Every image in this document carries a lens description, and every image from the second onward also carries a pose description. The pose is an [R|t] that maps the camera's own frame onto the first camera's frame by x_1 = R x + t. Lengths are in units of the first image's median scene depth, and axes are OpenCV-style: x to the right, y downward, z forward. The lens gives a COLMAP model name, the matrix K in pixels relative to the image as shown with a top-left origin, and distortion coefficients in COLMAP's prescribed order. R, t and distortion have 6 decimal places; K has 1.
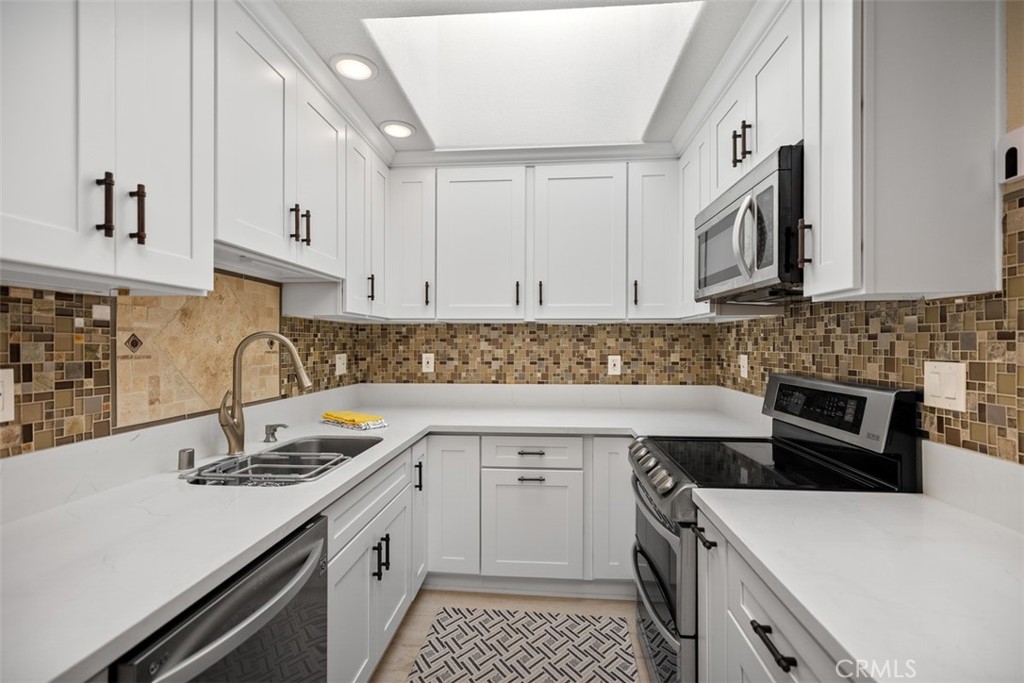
lens RADIAL K [[462.1, 0, 510.4], [0, 462.1, 341.8], [0, 0, 1]] dist [0.006346, -0.000611]
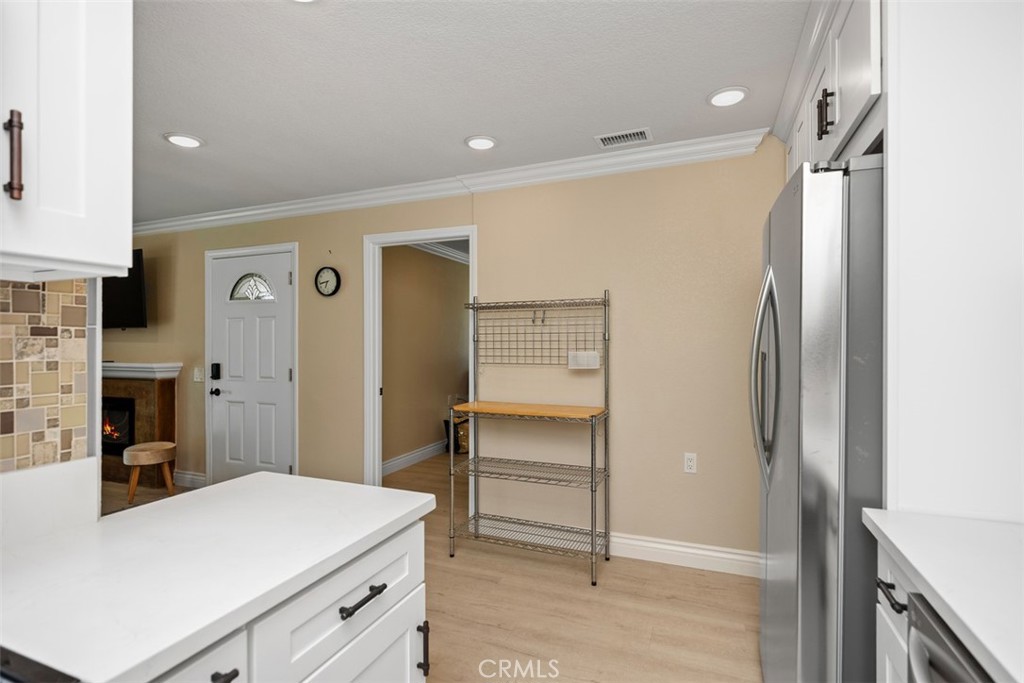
lens RADIAL K [[500.2, 0, 507.0], [0, 500.2, 349.2], [0, 0, 1]] dist [-0.009567, 0.001427]
pose [[-0.954377, 0.000063, 0.298603, -0.072228], [0.003616, 0.999929, 0.011346, 0.008805], [-0.298581, 0.011908, -0.954310, 1.020640]]
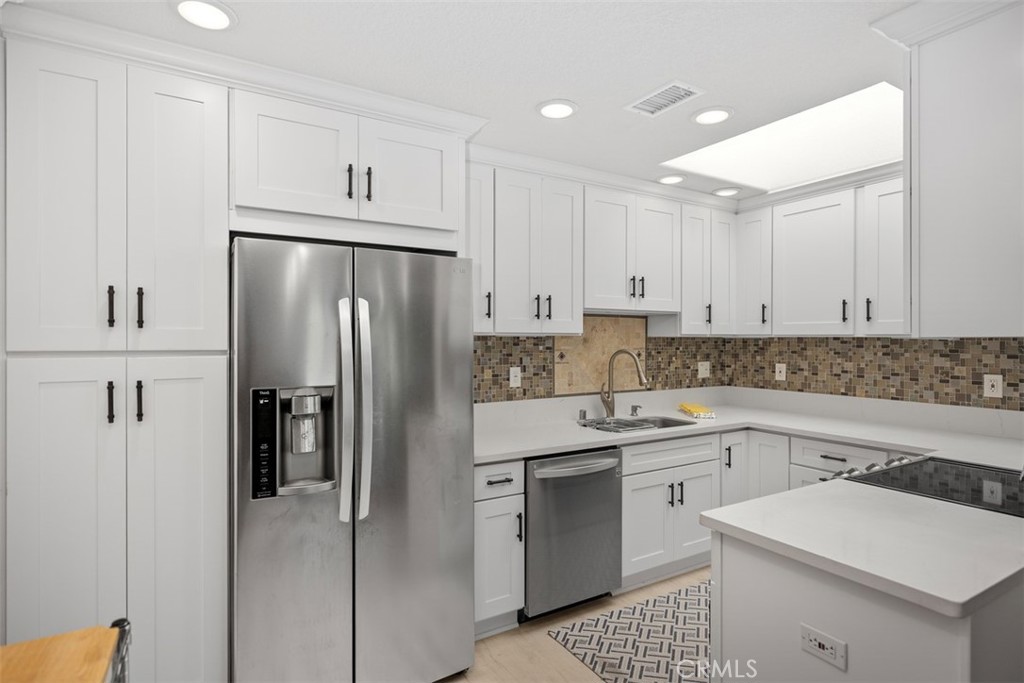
lens RADIAL K [[520.7, 0, 509.1], [0, 520.7, 340.9], [0, 0, 1]] dist [-0.014879, 0.000939]
pose [[0.584450, 0.003921, -0.811420, 0.796095], [0.001003, 0.999984, 0.005555, -0.065651], [0.811429, -0.004060, 0.584436, -0.479412]]
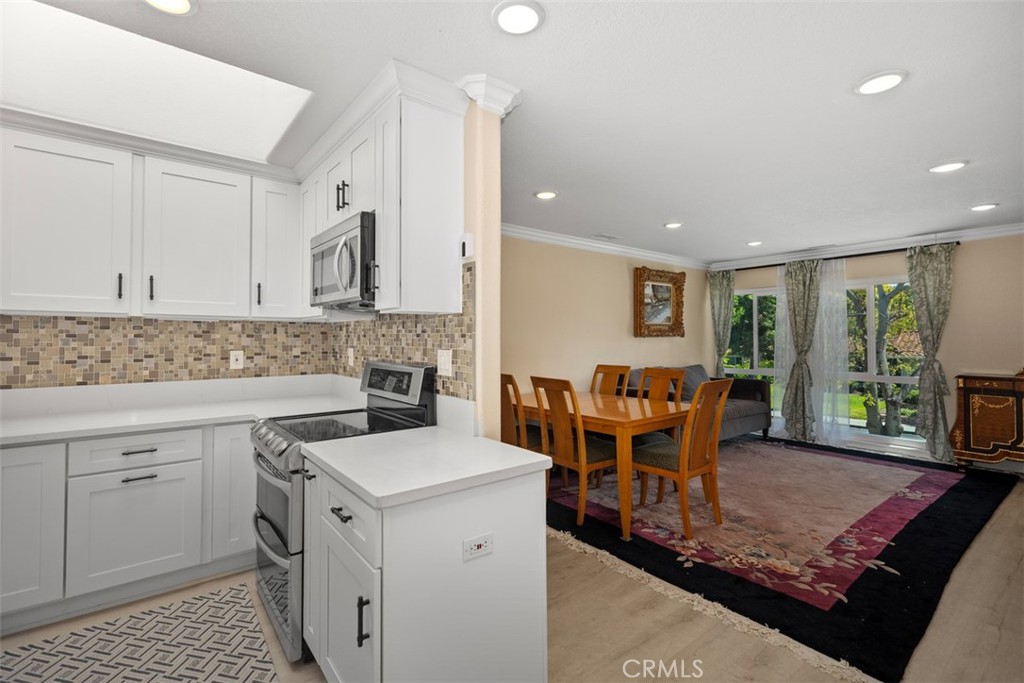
lens RADIAL K [[462.1, 0, 508.8], [0, 462.1, 331.0], [0, 0, 1]] dist [0.006346, -0.000611]
pose [[0.728286, 0.009928, 0.685201, -0.082272], [-0.001726, 0.999918, -0.012653, -0.004907], [-0.685271, 0.008032, 0.728244, -0.338433]]
